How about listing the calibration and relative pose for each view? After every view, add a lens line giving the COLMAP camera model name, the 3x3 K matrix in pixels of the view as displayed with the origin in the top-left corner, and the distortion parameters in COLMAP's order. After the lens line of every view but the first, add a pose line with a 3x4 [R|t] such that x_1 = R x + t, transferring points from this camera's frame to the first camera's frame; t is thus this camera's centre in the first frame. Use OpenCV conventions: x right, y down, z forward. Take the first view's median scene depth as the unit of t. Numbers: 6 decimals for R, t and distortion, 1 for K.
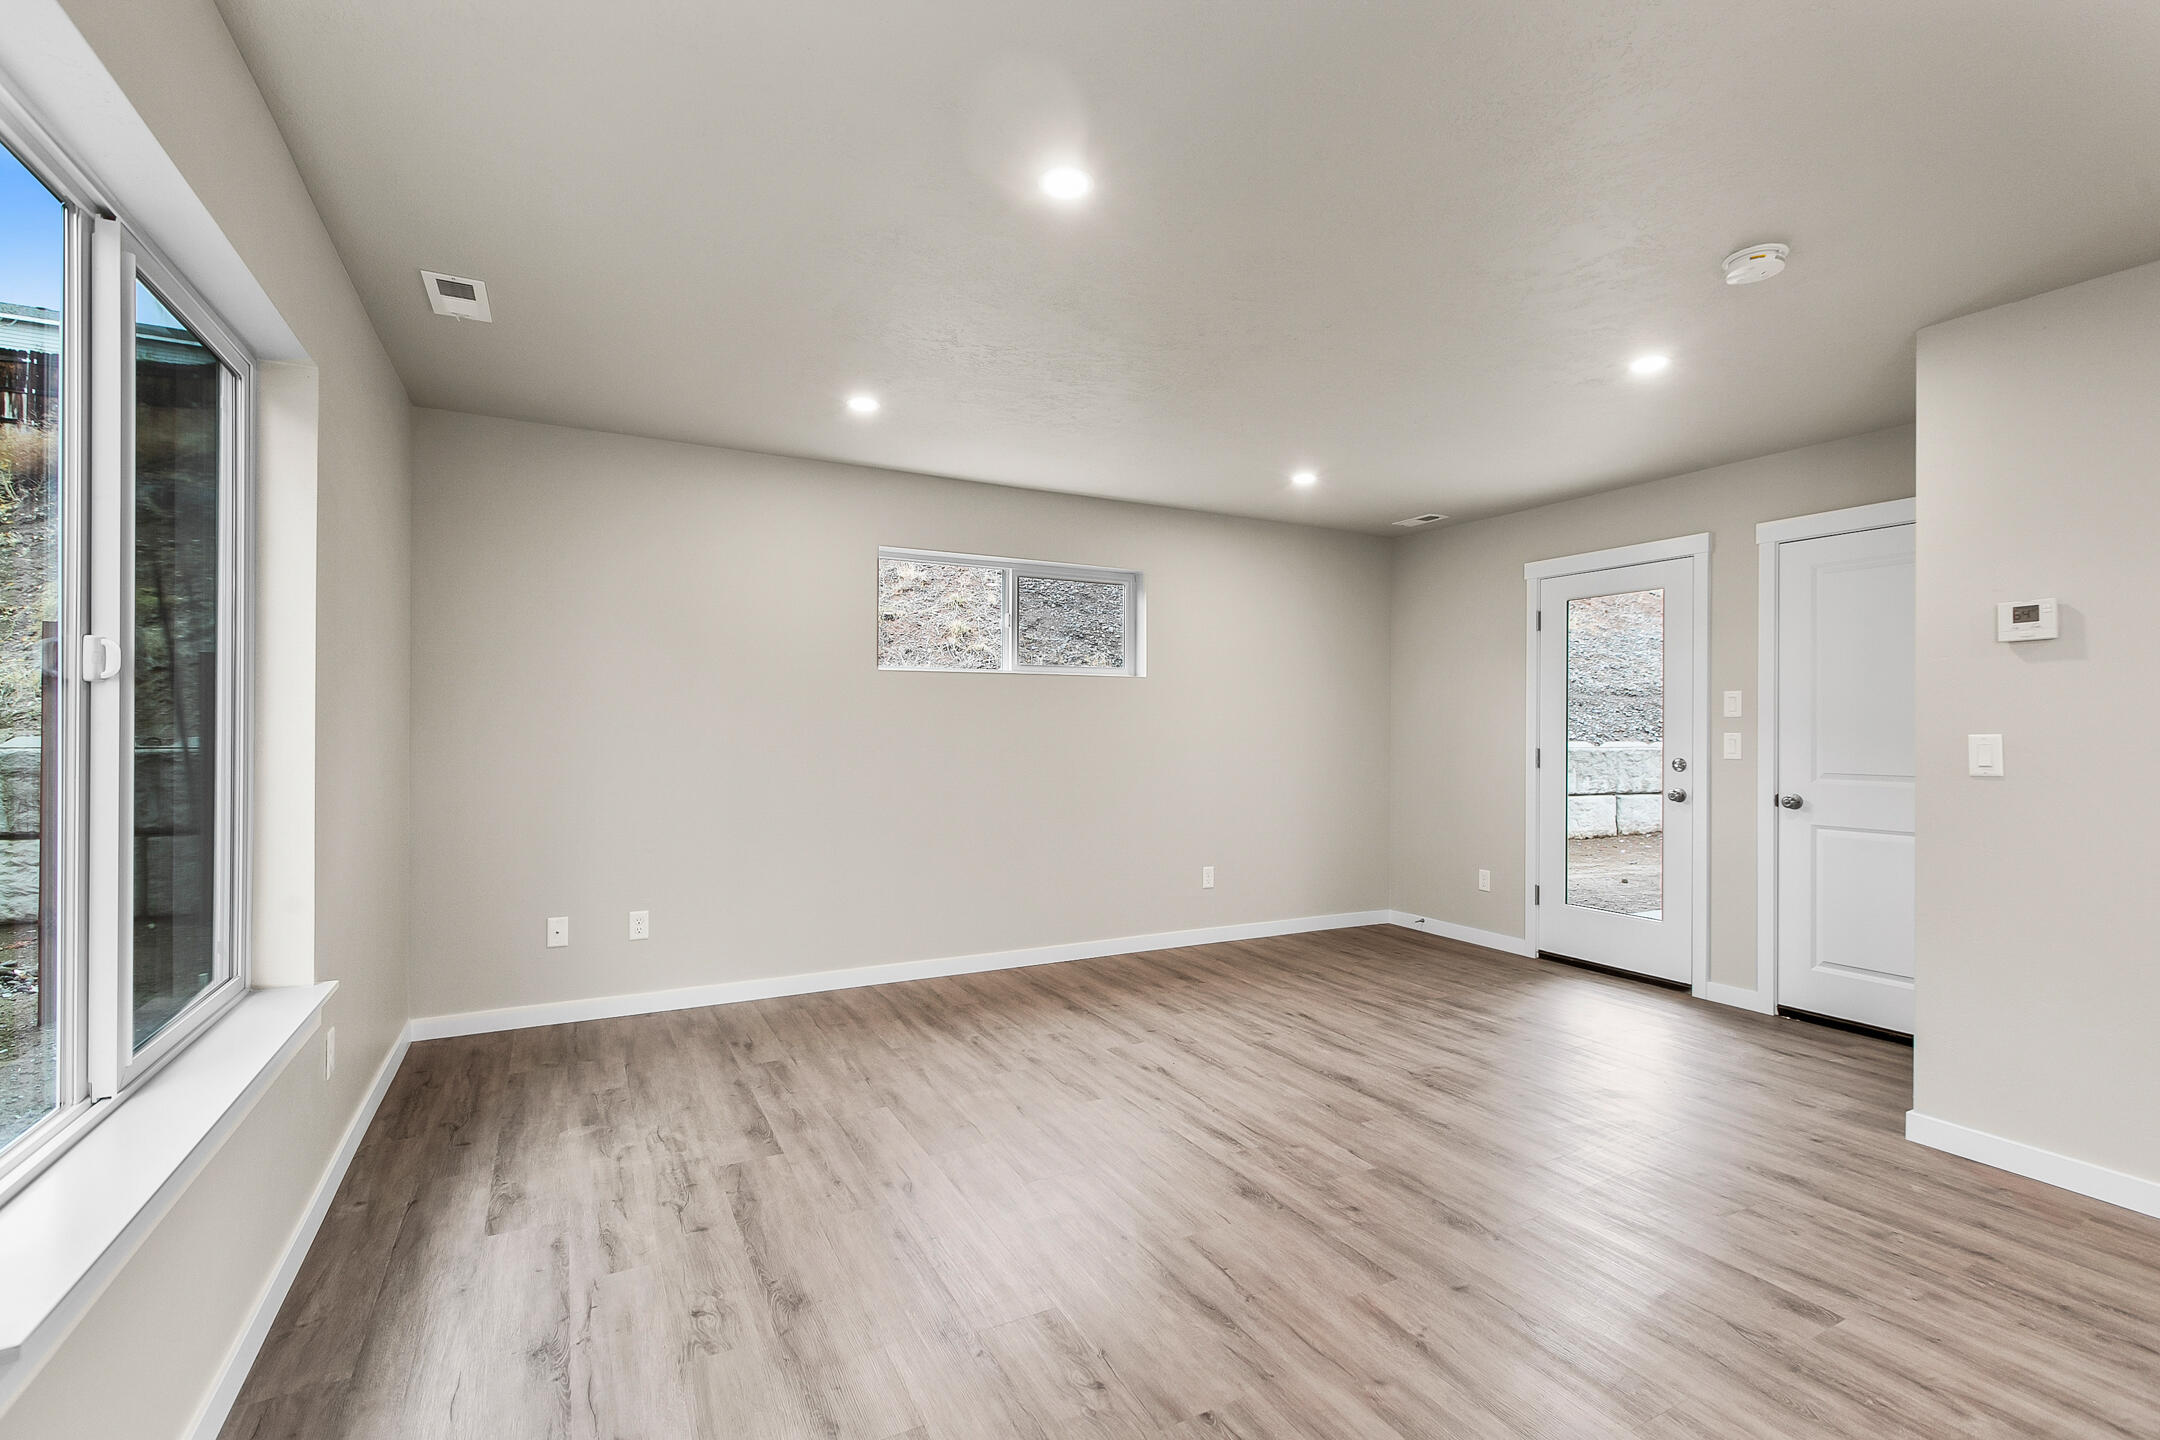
lens RADIAL K [[971.0, 0, 1081.3], [0, 971.0, 730.8], [0, 0, 1]] dist [0.000424, -0.001154]
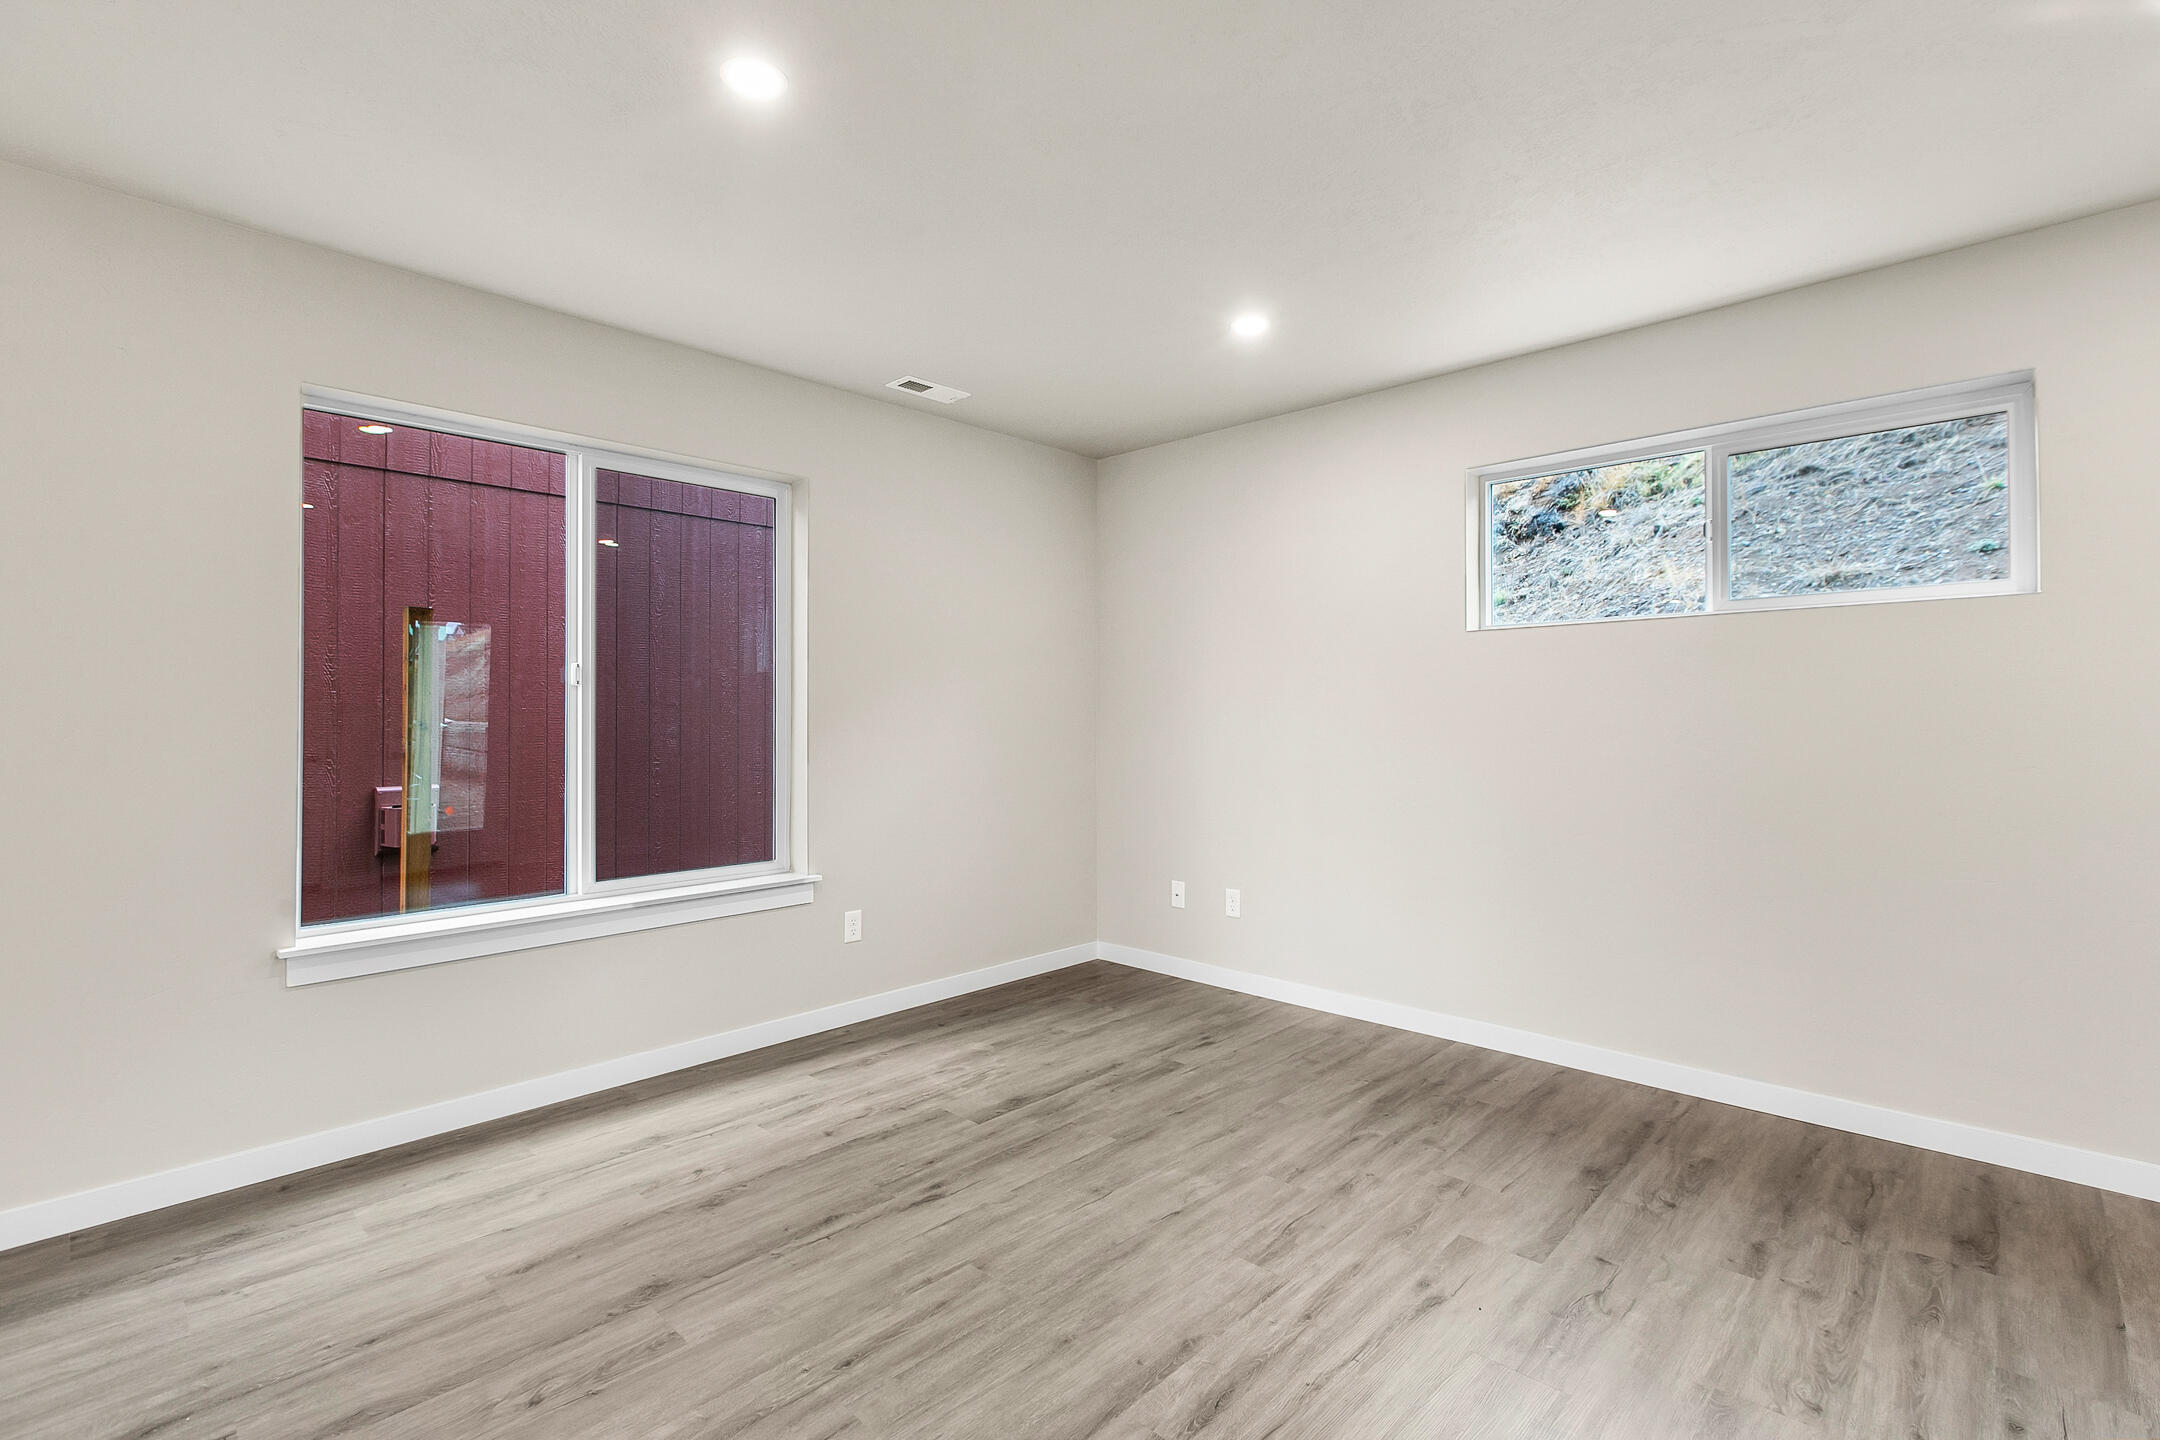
lens RADIAL K [[971.0, 0, 1089.0], [0, 971.0, 721.2], [0, 0, 1]] dist [0.000424, -0.001154]
pose [[0.316135, -0.001725, -0.948713, 0.546217], [0.000465, 0.999999, -0.001663, 0.010481], [0.948714, 0.000085, 0.316135, 0.615079]]
